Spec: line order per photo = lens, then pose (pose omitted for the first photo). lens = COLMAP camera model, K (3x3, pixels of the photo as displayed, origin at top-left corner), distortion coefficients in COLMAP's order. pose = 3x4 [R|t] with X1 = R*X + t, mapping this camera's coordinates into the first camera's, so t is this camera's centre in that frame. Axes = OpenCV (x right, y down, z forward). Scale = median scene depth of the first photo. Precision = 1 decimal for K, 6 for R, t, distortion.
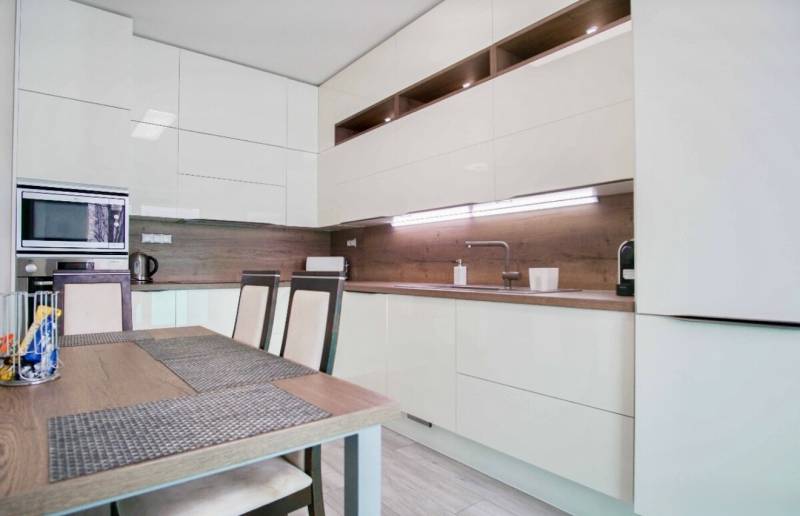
lens RADIAL K [[438.7, 0, 405.2], [0, 438.7, 257.2], [0, 0, 1]] dist [-0.018218, 0.000591]
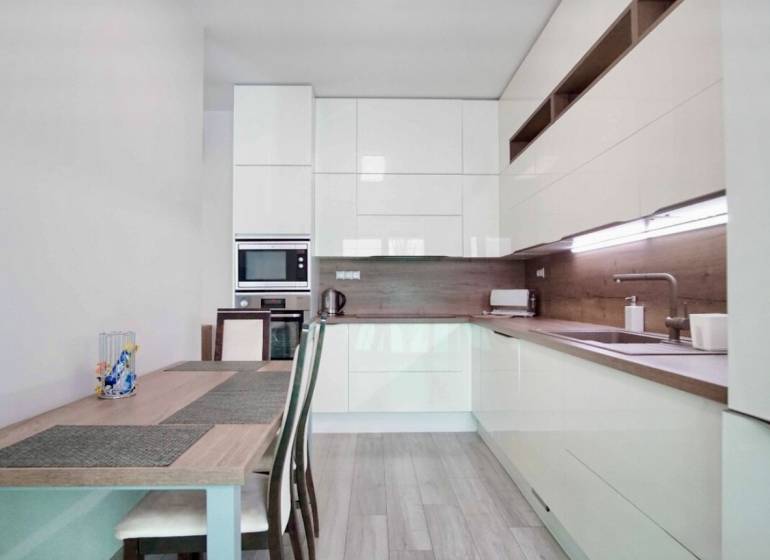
lens RADIAL K [[479.4, 0, 388.7], [0, 479.4, 281.5], [0, 0, 1]] dist [-0.023212, -0.001421]
pose [[0.798514, -0.015903, -0.601766, 0.280792], [0.016106, 0.999858, -0.005051, -0.022445], [0.601761, -0.005659, 0.798656, 0.112212]]
